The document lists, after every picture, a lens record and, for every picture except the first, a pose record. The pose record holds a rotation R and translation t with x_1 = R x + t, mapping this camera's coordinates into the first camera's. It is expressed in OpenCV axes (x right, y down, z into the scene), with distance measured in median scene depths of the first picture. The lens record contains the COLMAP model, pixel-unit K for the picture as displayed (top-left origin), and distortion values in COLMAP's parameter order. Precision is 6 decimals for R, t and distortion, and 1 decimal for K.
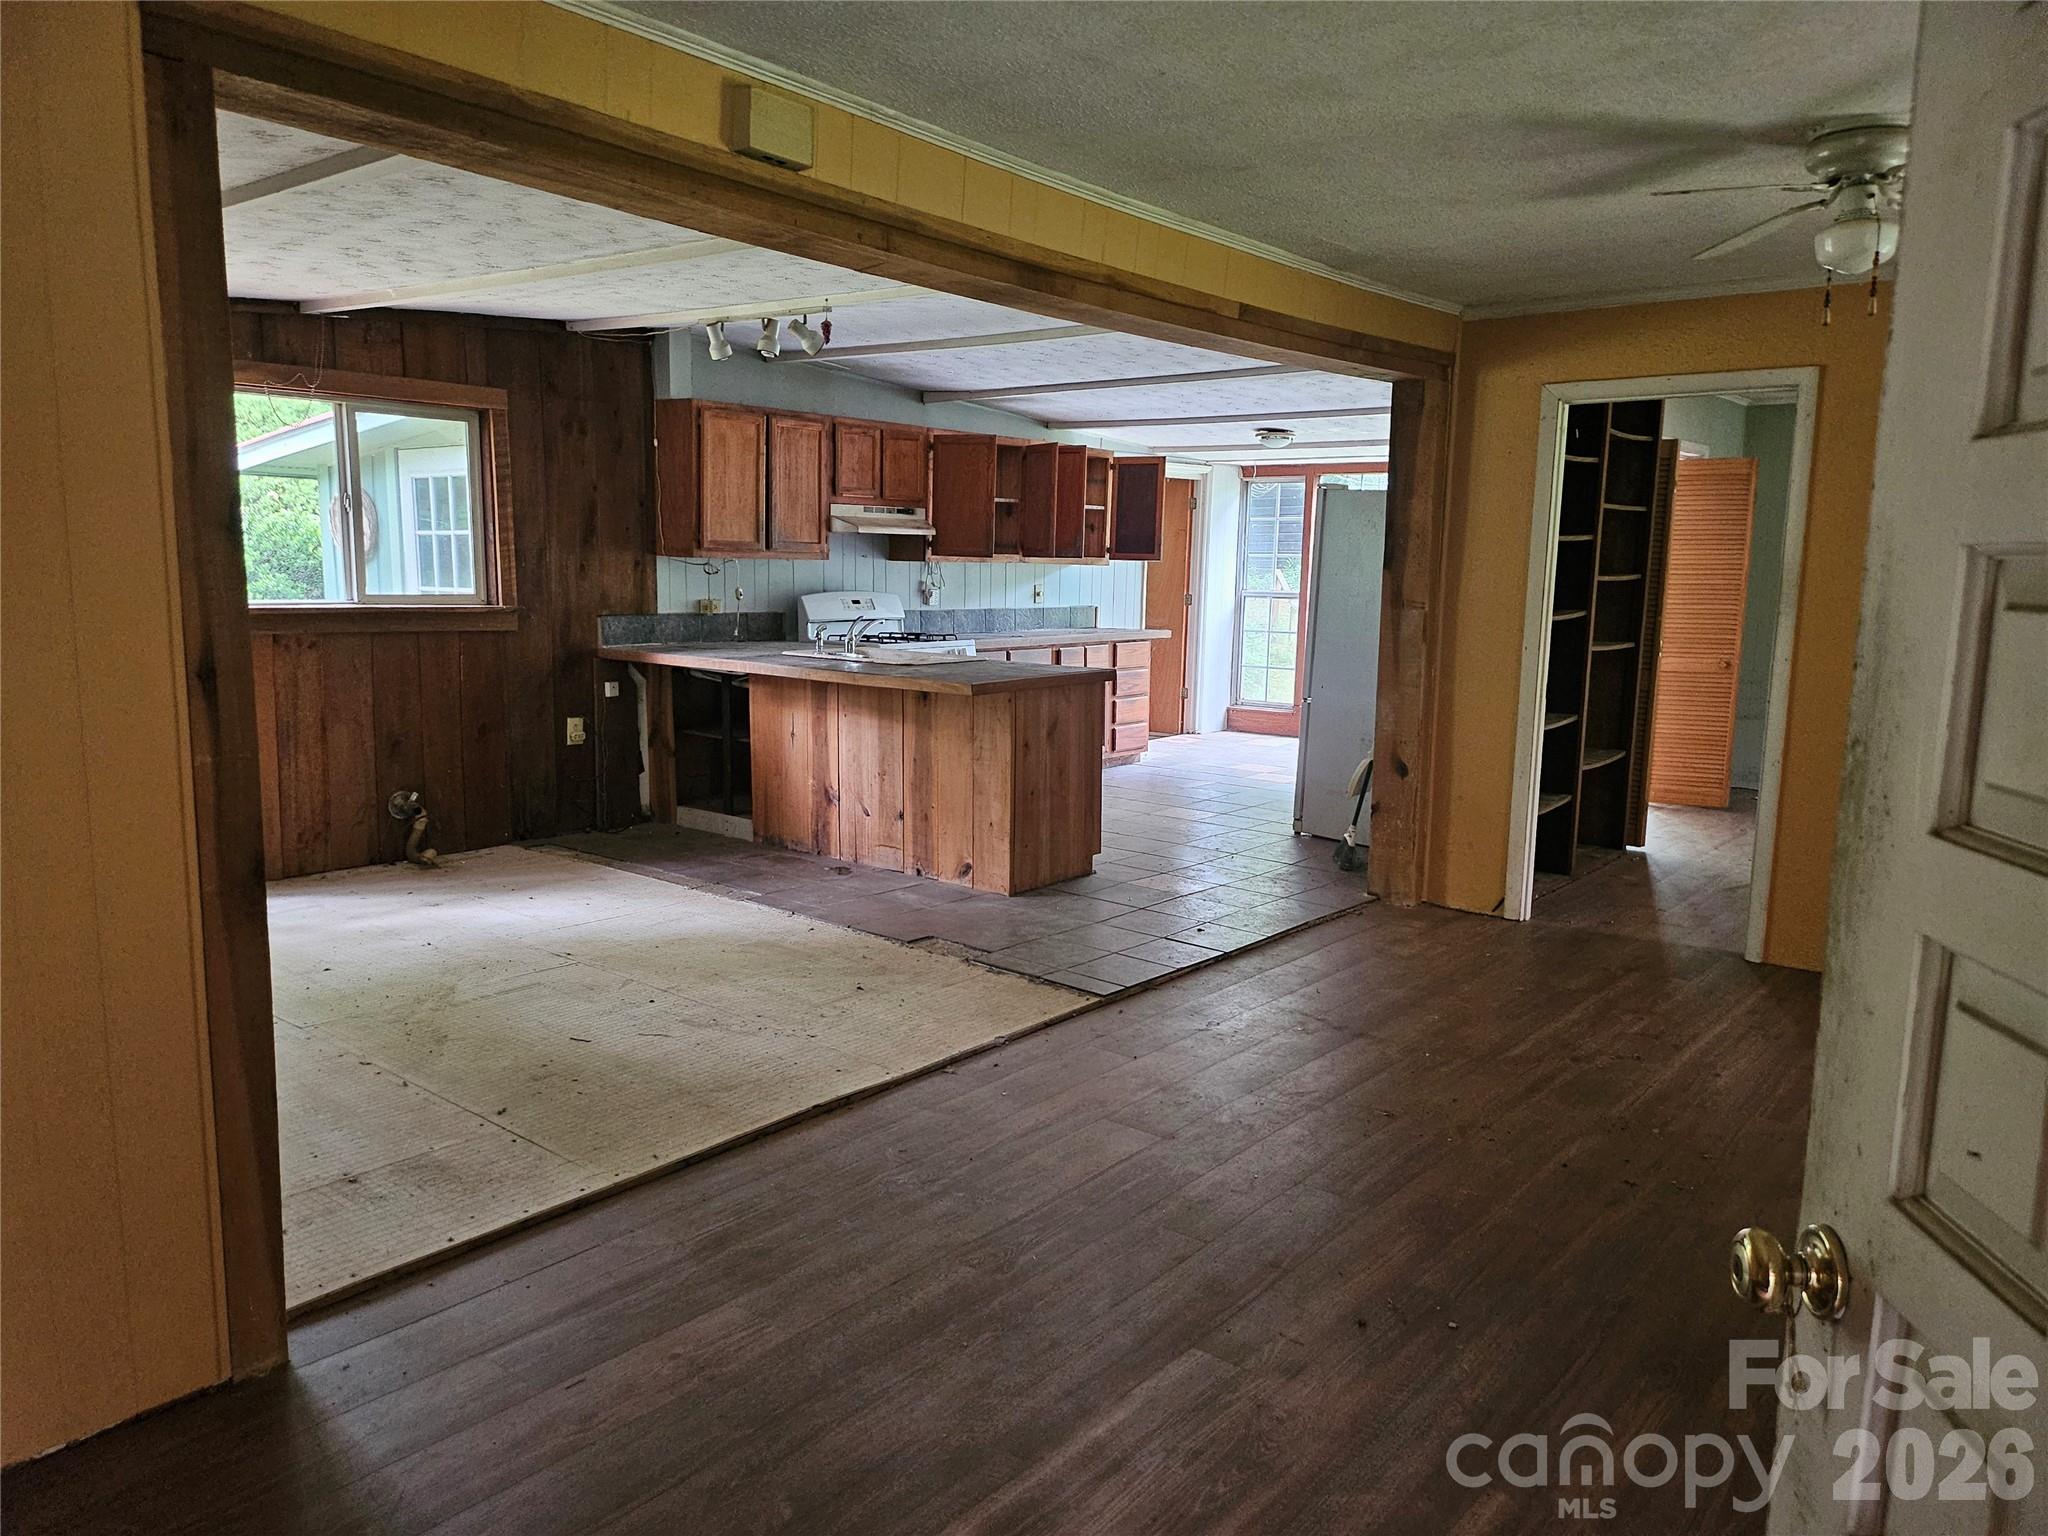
lens RADIAL K [[1429.2, 0, 1024.0], [0, 1429.2, 768.0], [0, 0, 1]] dist [0.008008, 0.001992]
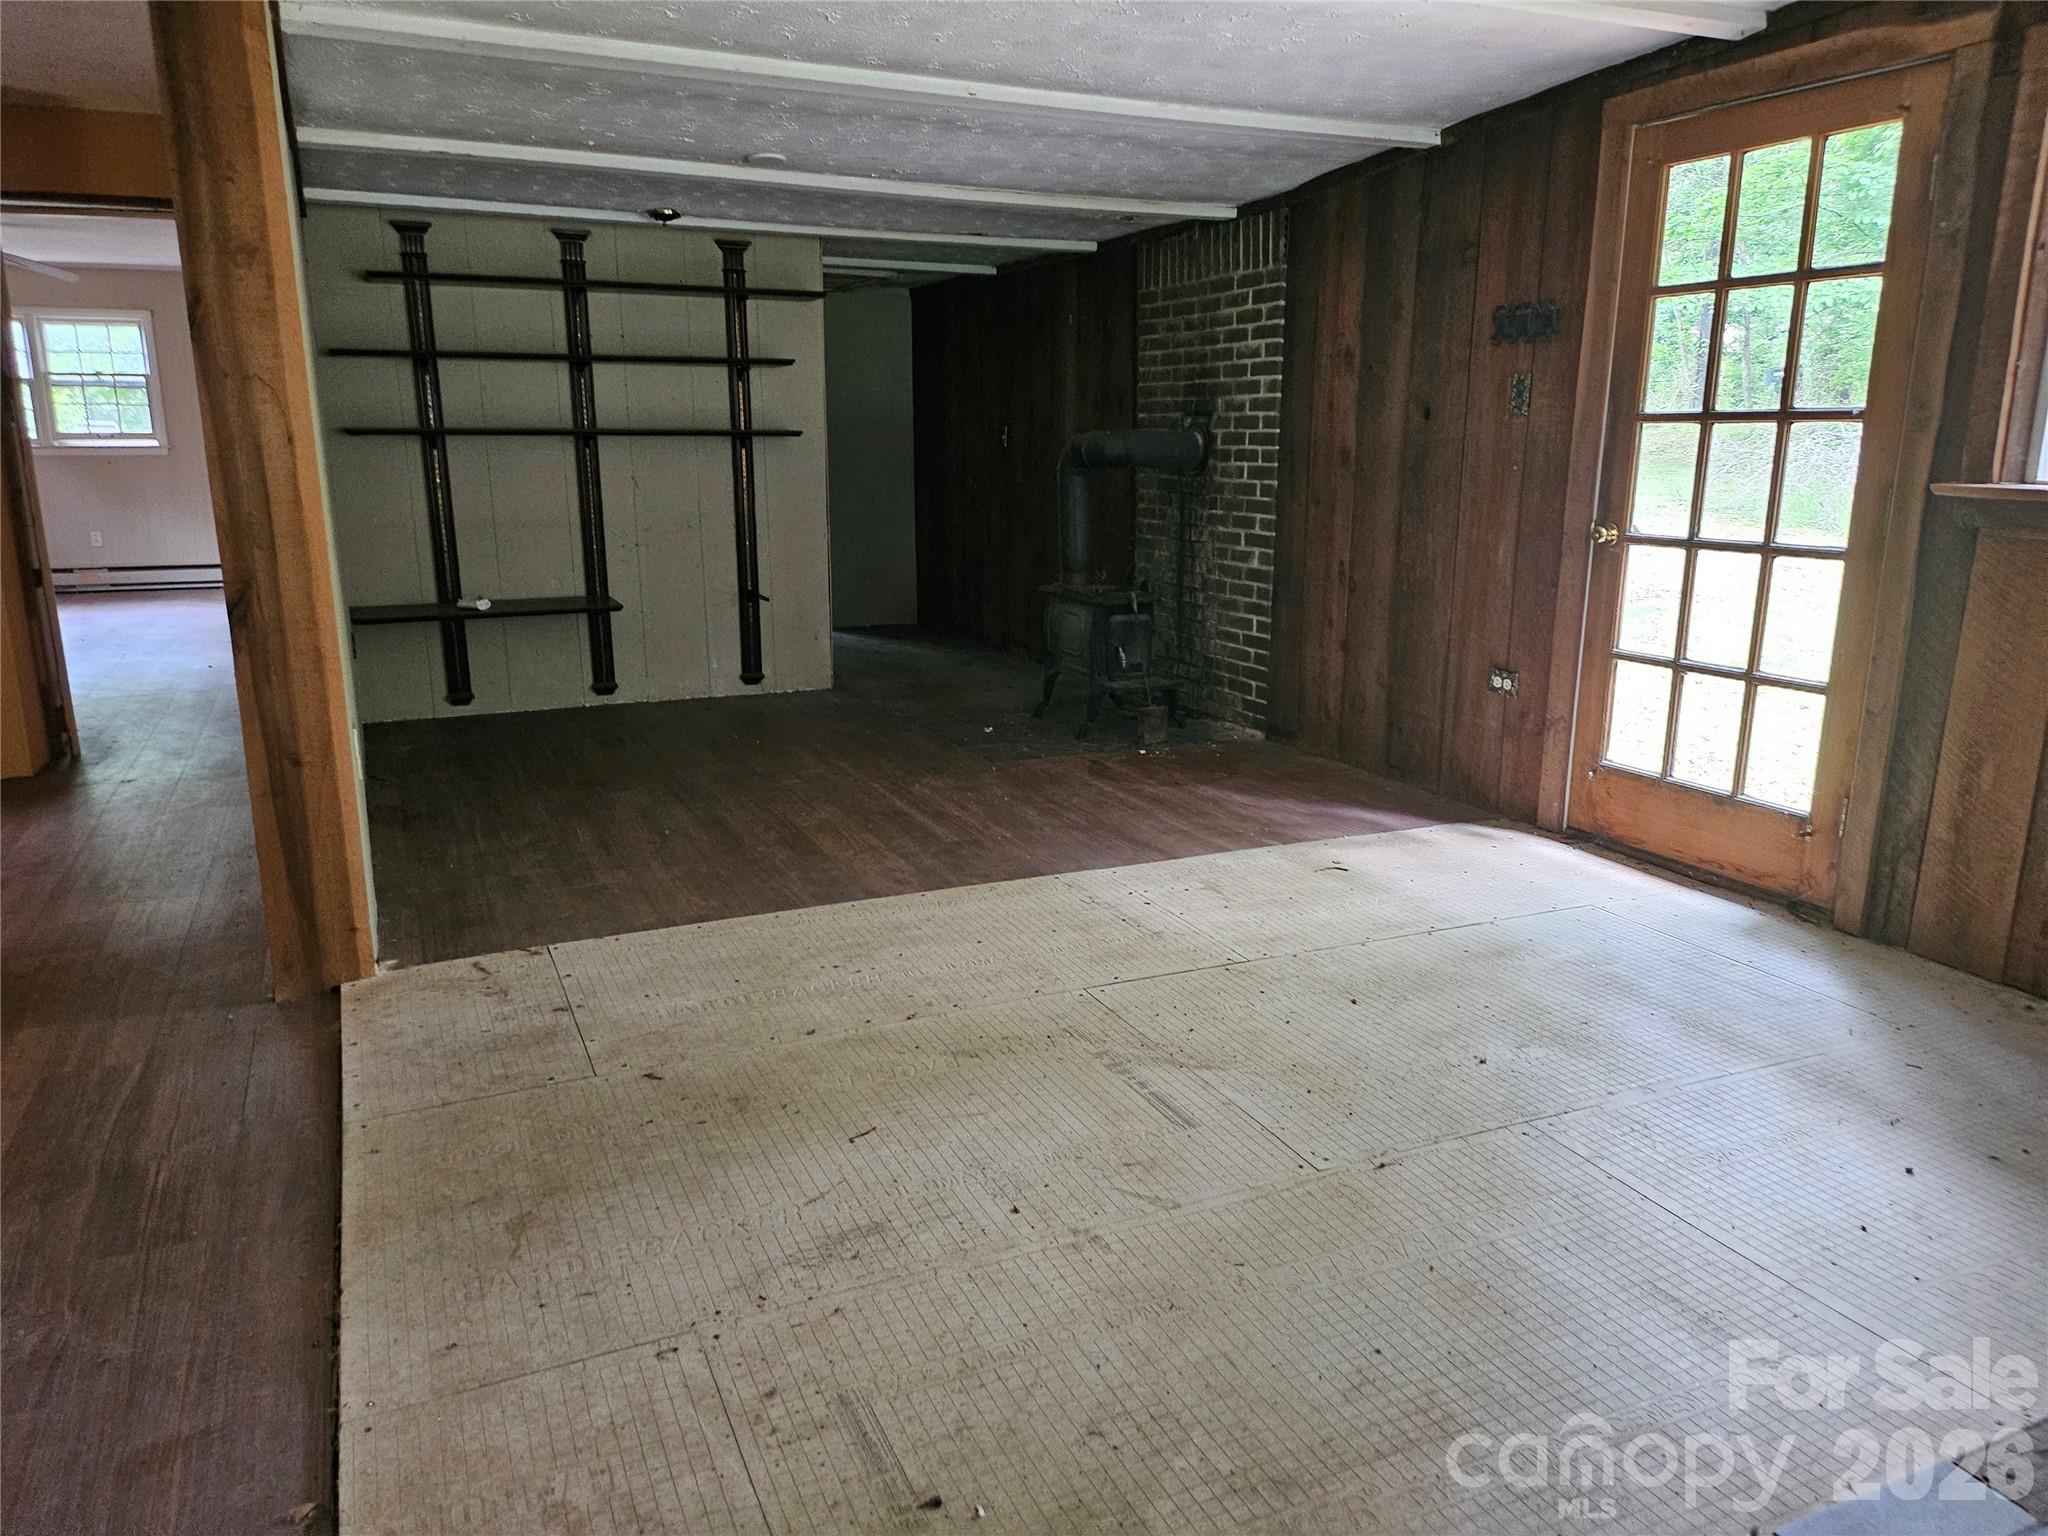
lens RADIAL K [[1429.2, 0, 1024.0], [0, 1429.2, 768.0], [0, 0, 1]] dist [0.008008, 0.001992]
pose [[-0.426058, 0.193153, -0.883836, 0.127636], [-0.143597, 0.950120, 0.276861, -0.101930], [0.893227, 0.244875, -0.377070, 0.842874]]
